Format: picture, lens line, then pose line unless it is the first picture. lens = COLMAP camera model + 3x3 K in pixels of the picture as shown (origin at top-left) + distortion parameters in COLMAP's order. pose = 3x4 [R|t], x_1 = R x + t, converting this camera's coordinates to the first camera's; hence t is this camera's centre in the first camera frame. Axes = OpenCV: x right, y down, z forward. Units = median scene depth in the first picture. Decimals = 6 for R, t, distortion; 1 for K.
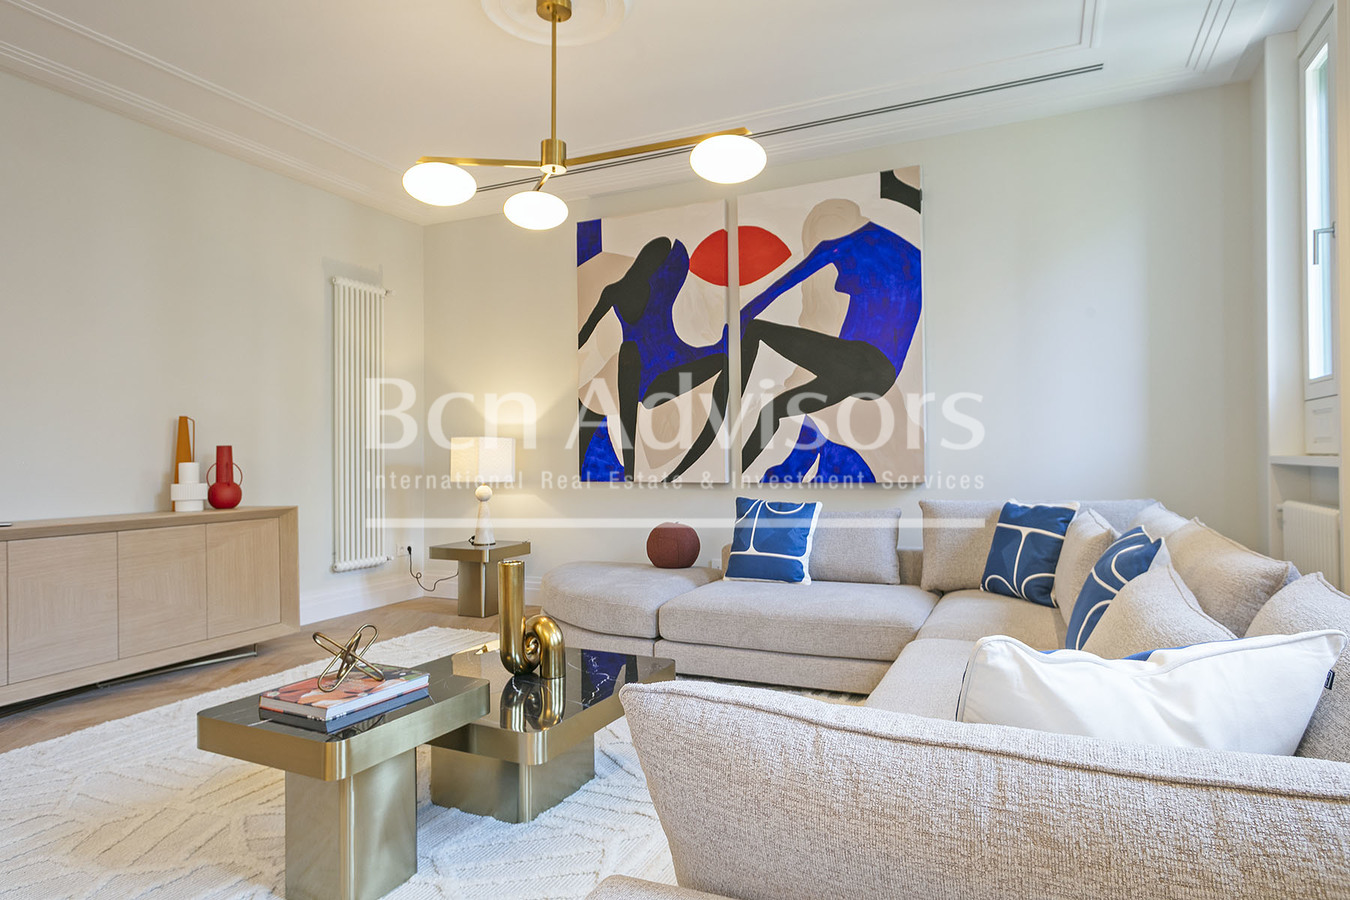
lens RADIAL K [[775.3, 0, 681.0], [0, 775.3, 452.7], [0, 0, 1]] dist [0.025963, -0.008300]
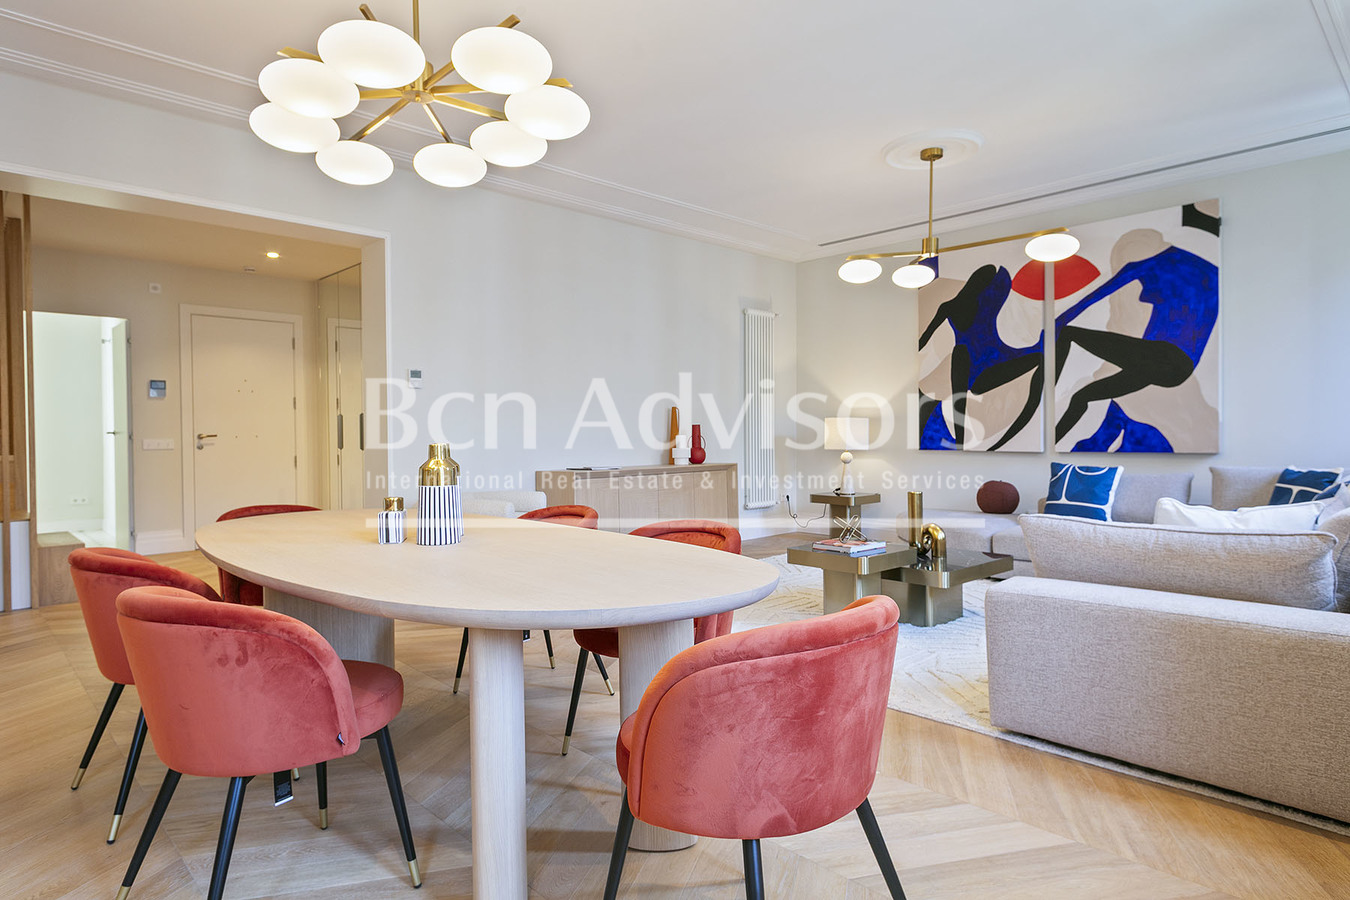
lens RADIAL K [[775.3, 0, 670.8], [0, 775.3, 444.5], [0, 0, 1]] dist [0.025963, -0.008300]
pose [[0.932619, 0.007675, -0.360780, -0.053666], [0.001415, 0.999688, 0.024924, -0.007785], [0.360859, -0.023755, 0.932318, -0.480770]]
